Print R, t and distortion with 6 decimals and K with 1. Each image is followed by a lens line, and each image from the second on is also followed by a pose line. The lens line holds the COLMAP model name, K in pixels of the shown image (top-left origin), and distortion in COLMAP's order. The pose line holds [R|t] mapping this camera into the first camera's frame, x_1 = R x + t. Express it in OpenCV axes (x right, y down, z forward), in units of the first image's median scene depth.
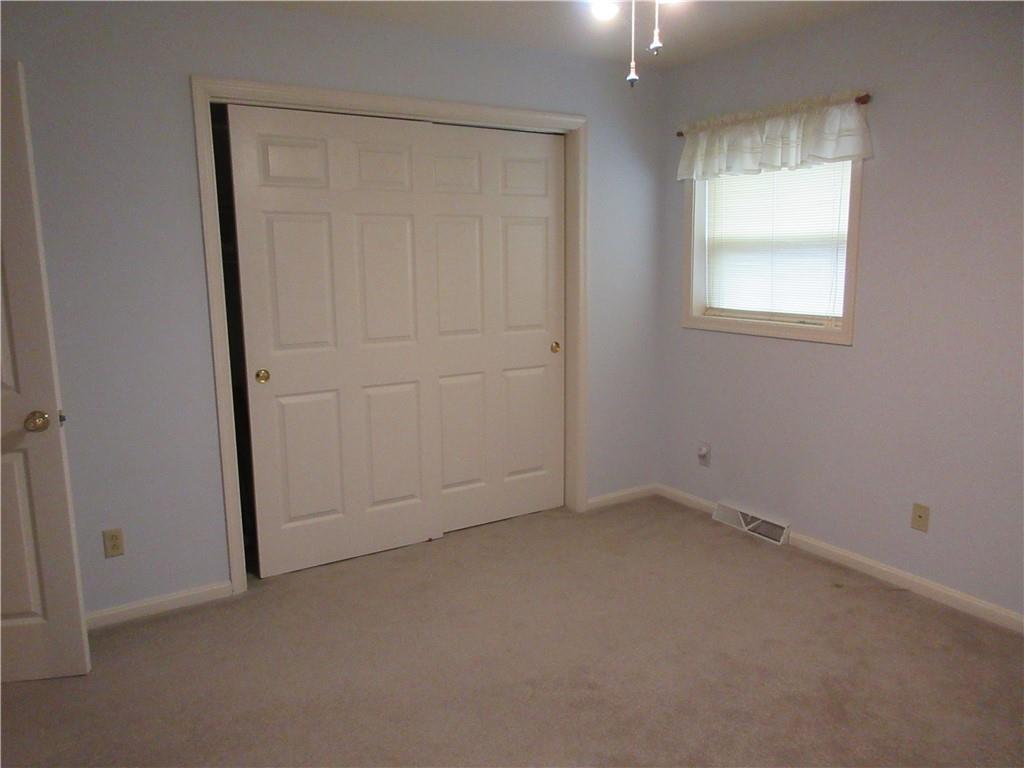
lens RADIAL K [[762.3, 0, 512.0], [0, 762.3, 384.0], [0, 0, 1]] dist [0.011807, 0.004739]
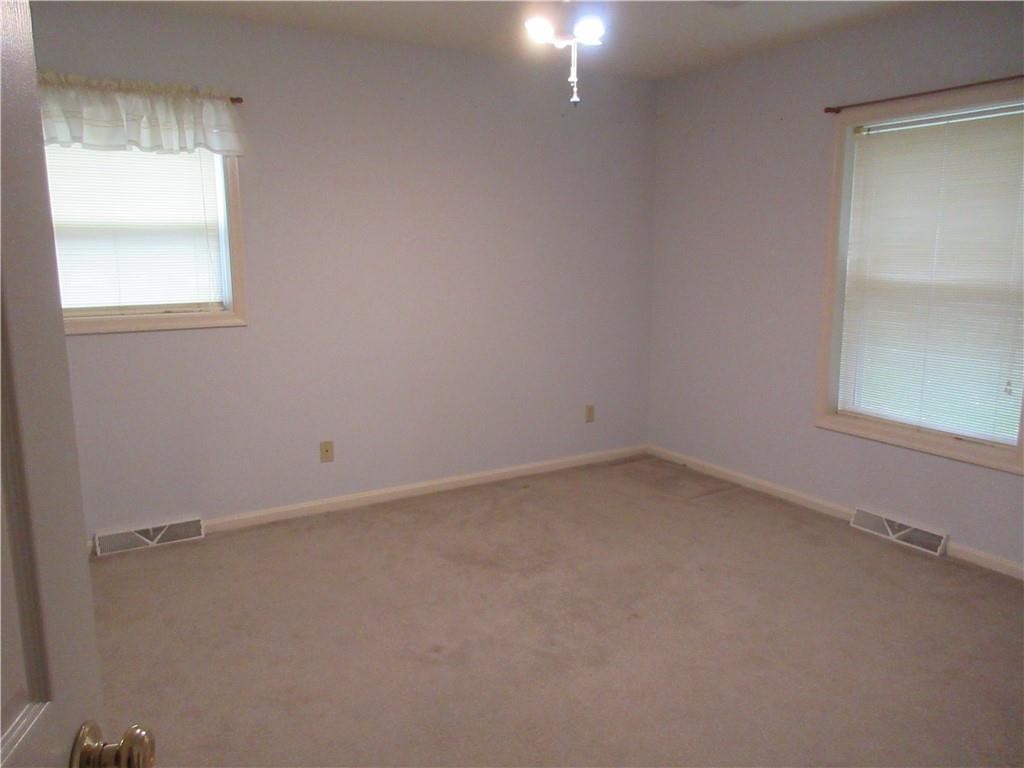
lens RADIAL K [[762.3, 0, 512.0], [0, 762.3, 384.0], [0, 0, 1]] dist [0.011807, 0.004739]
pose [[0.042774, -0.175396, 0.983568, -0.625201], [0.175043, 0.970558, 0.165463, -0.082522], [-0.983631, 0.165089, 0.072217, 0.555562]]
